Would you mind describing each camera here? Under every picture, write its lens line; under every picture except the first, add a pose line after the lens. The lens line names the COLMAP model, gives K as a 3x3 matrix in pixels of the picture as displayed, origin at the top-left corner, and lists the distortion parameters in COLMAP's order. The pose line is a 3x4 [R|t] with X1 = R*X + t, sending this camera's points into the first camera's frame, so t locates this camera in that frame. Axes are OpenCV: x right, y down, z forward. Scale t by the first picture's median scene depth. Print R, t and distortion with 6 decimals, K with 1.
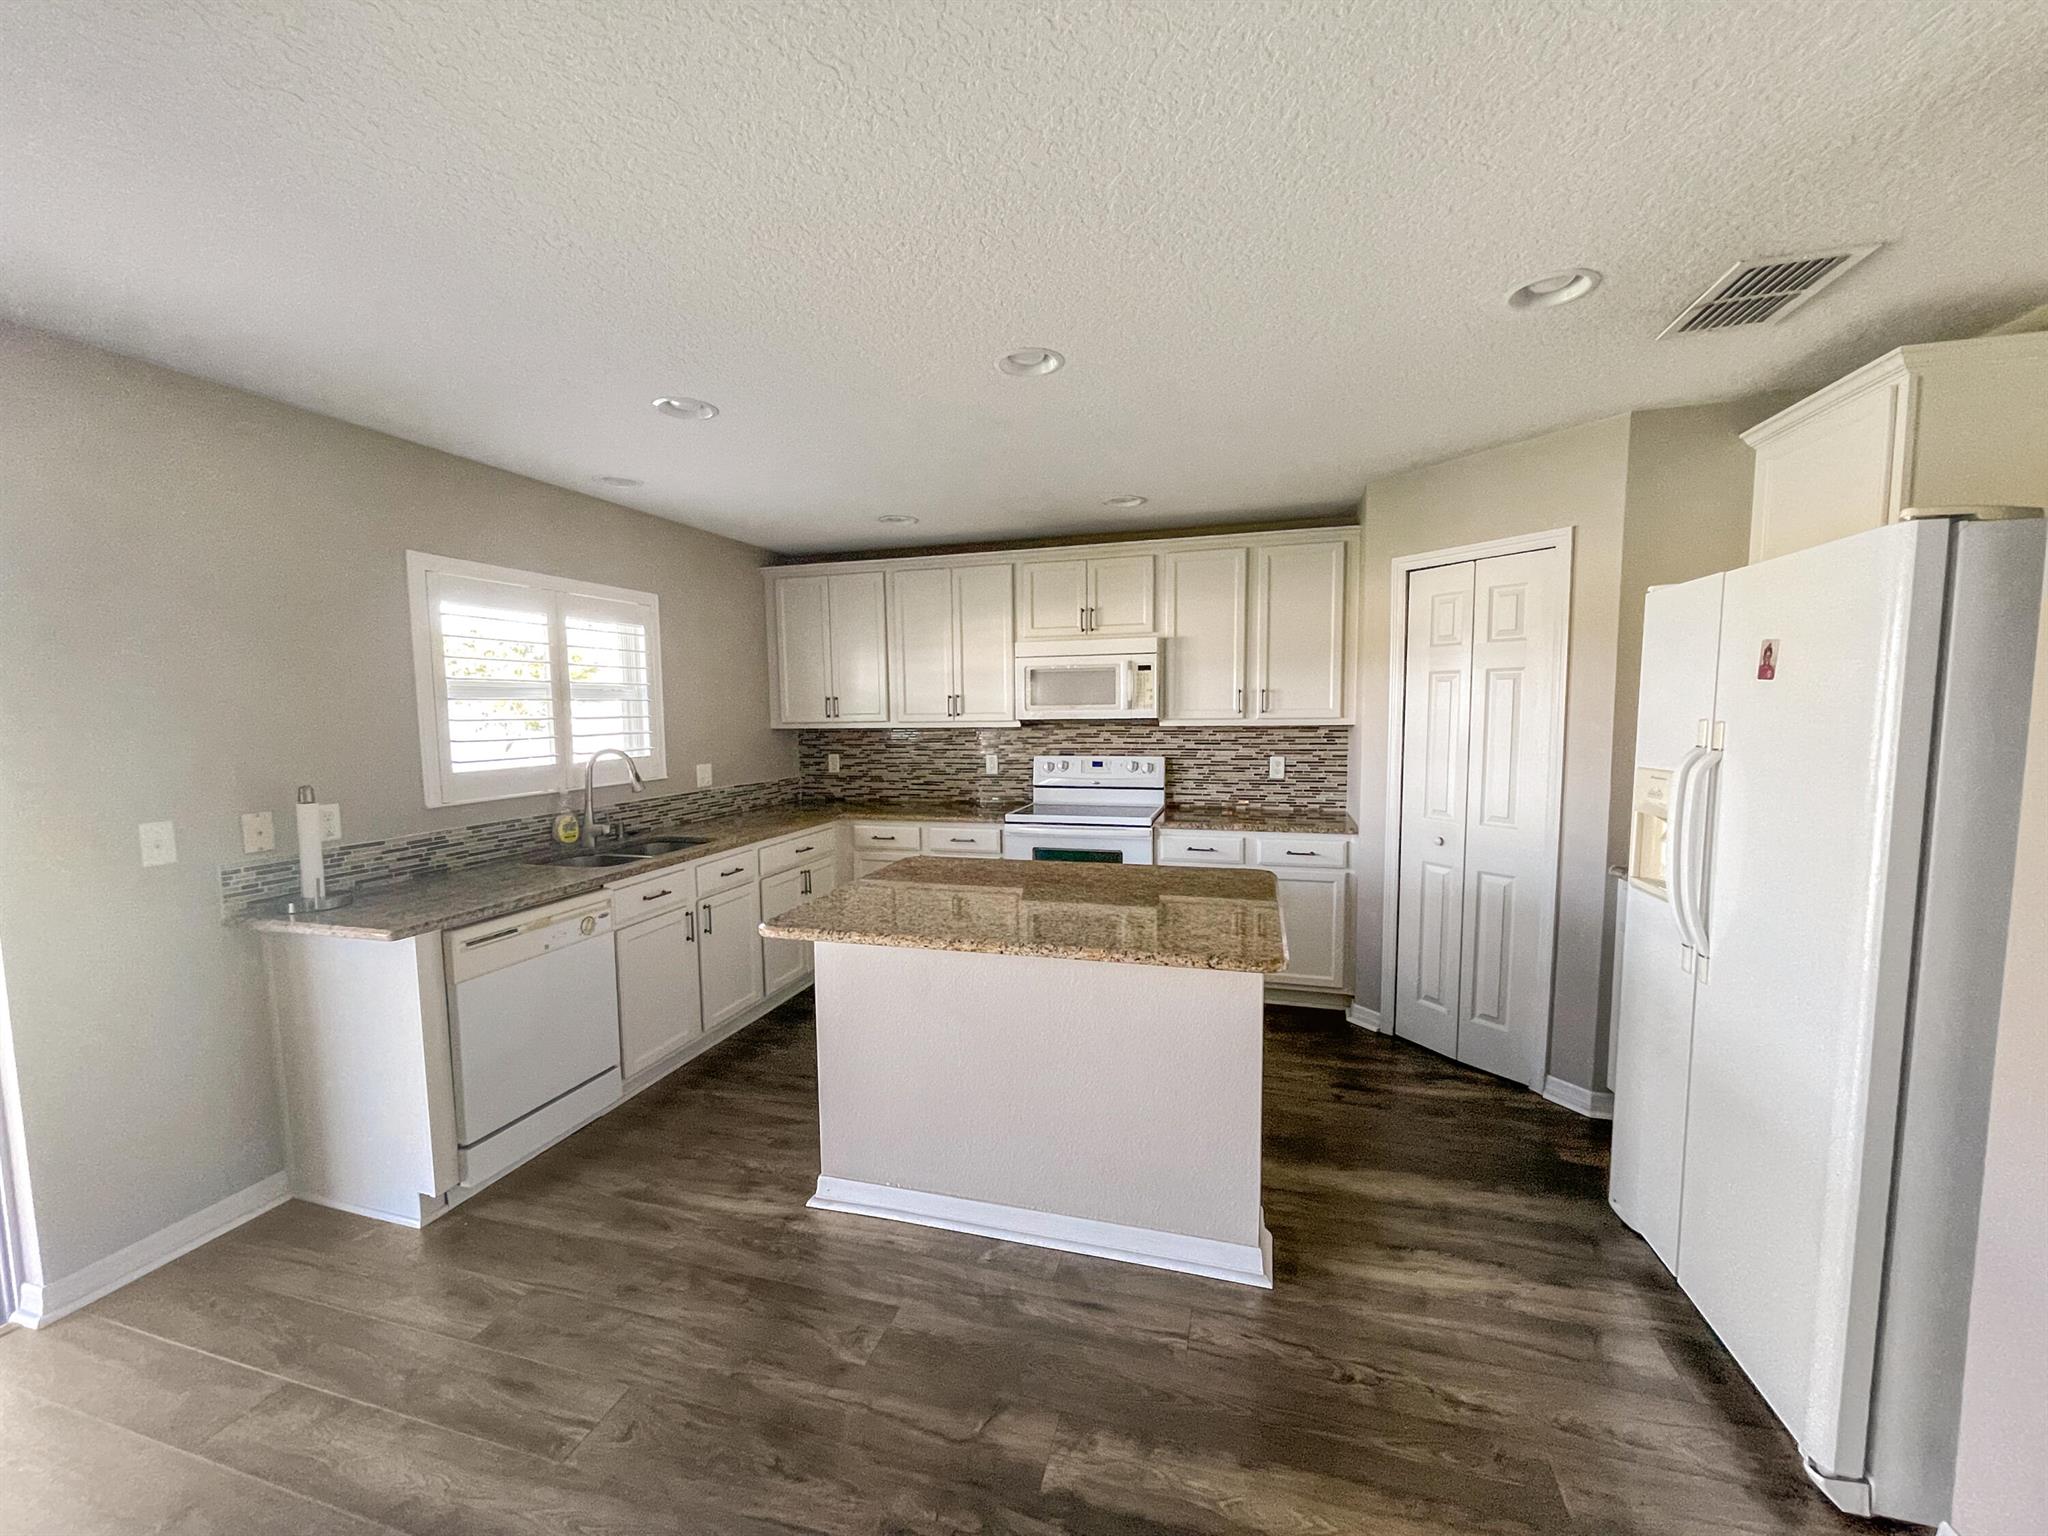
lens RADIAL K [[830.2, 0, 1021.7], [0, 830.2, 777.9], [0, 0, 1]] dist [0.000448, 0.000205]
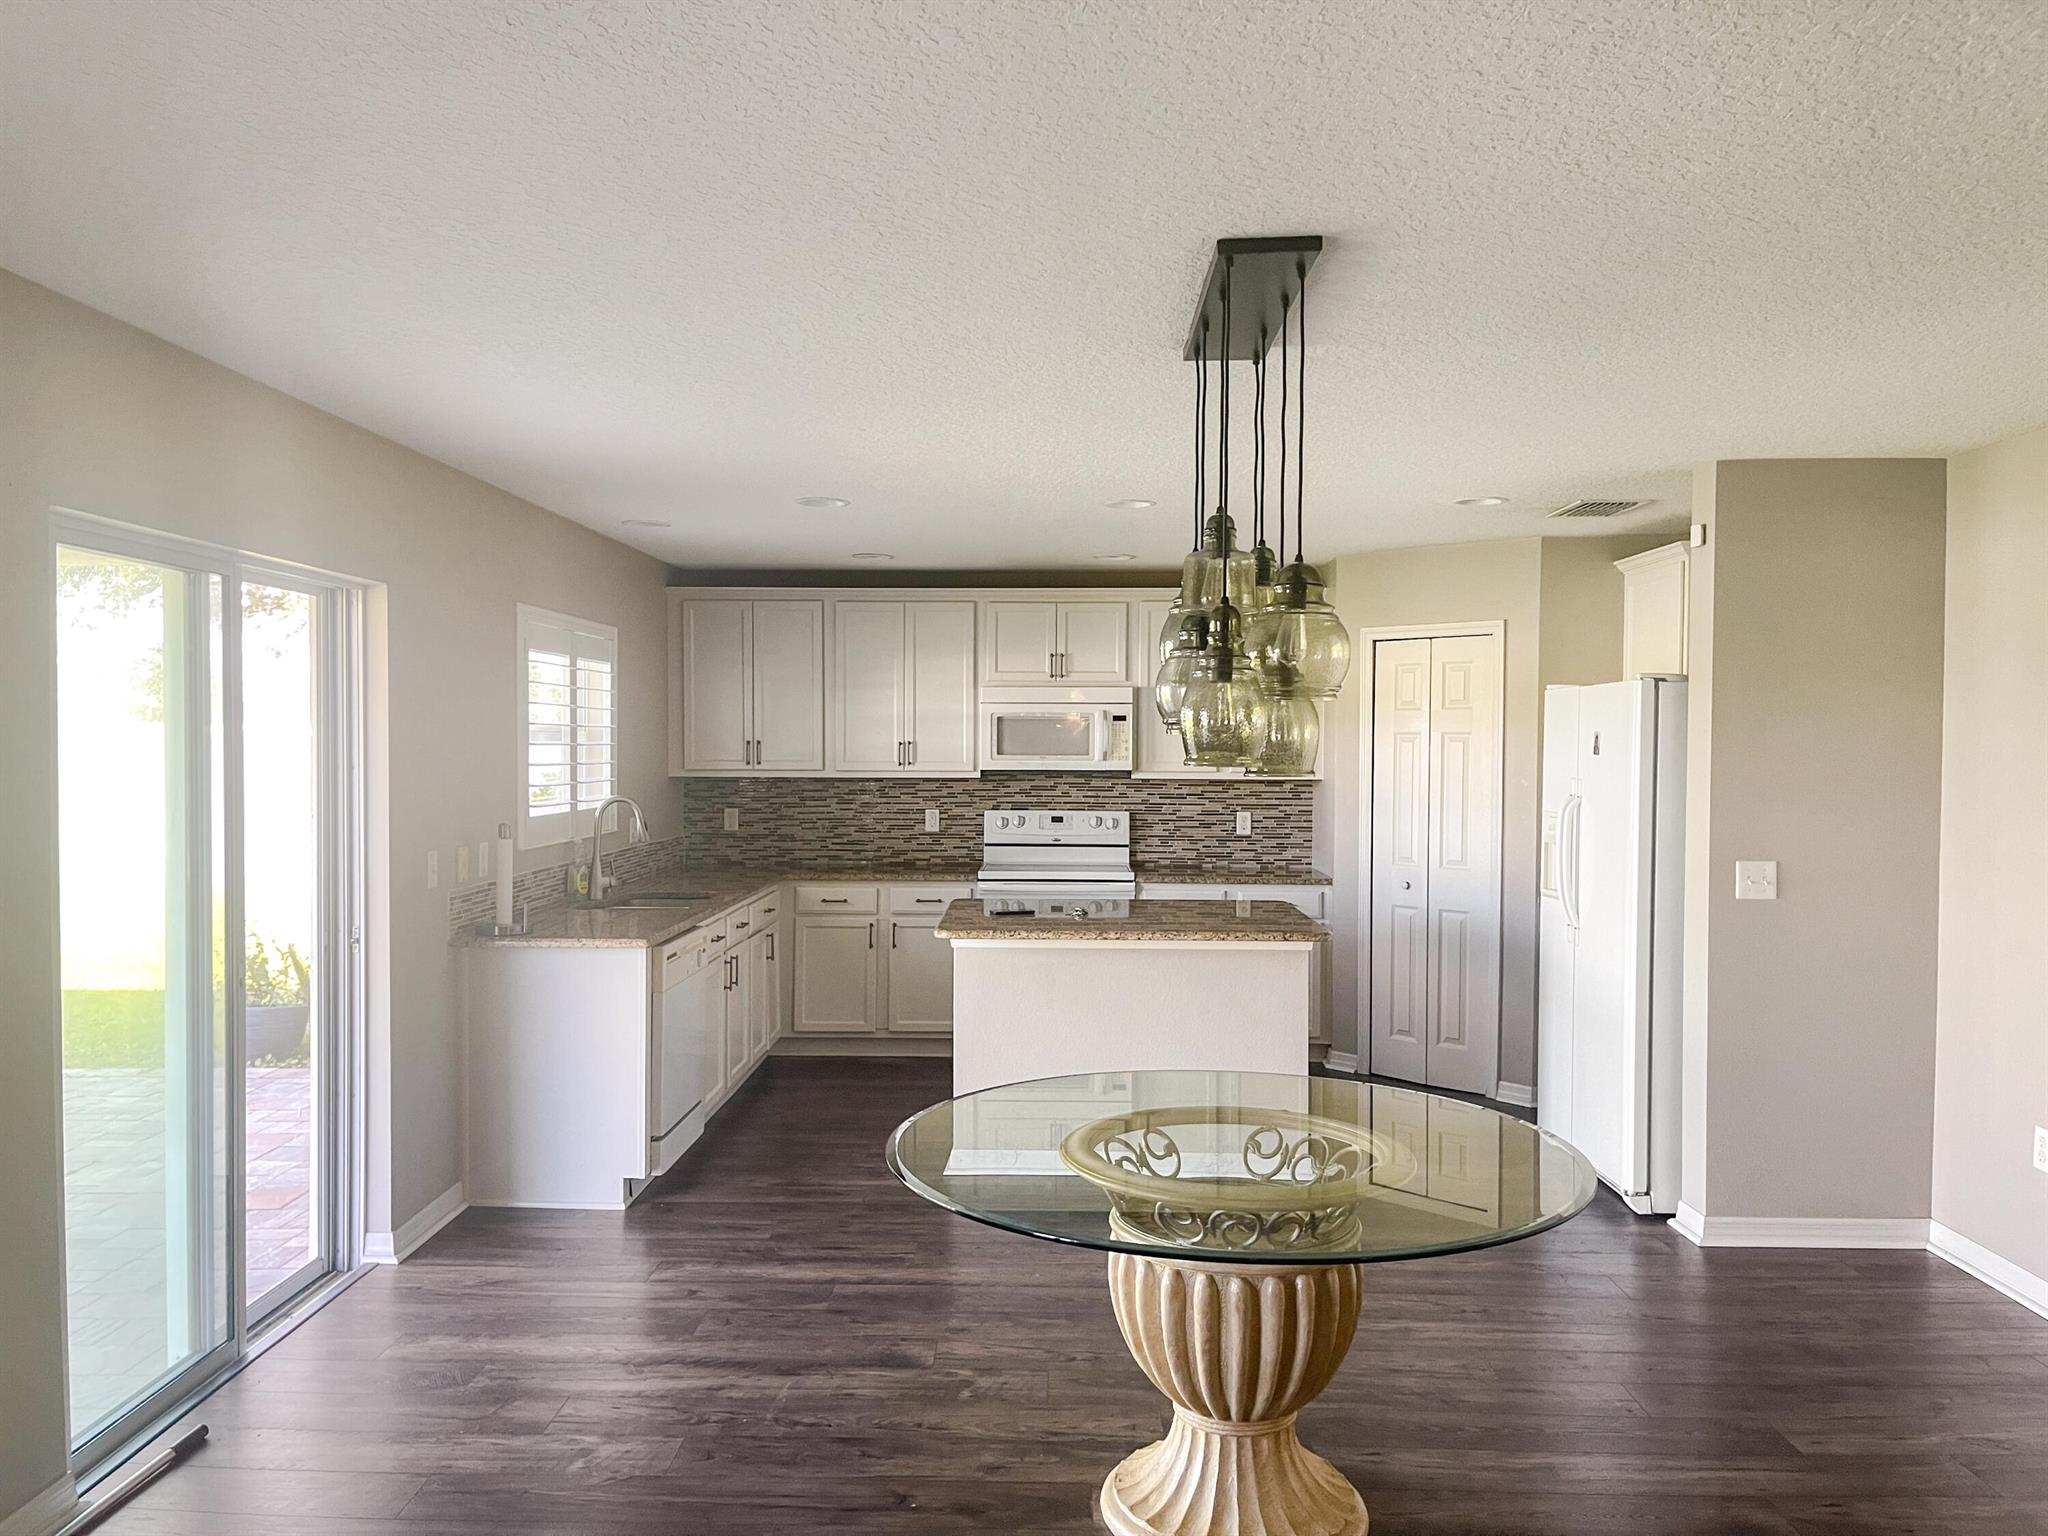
lens RADIAL K [[1561.3, 0, 1024.0], [0, 1561.3, 768.0], [0, 0, 1]] dist [0.046273, -0.058006]
pose [[0.966085, 0.012608, 0.257916, -0.403489], [0.005343, 0.997618, -0.068780, 0.046648], [-0.258169, 0.067825, 0.963716, -0.677966]]
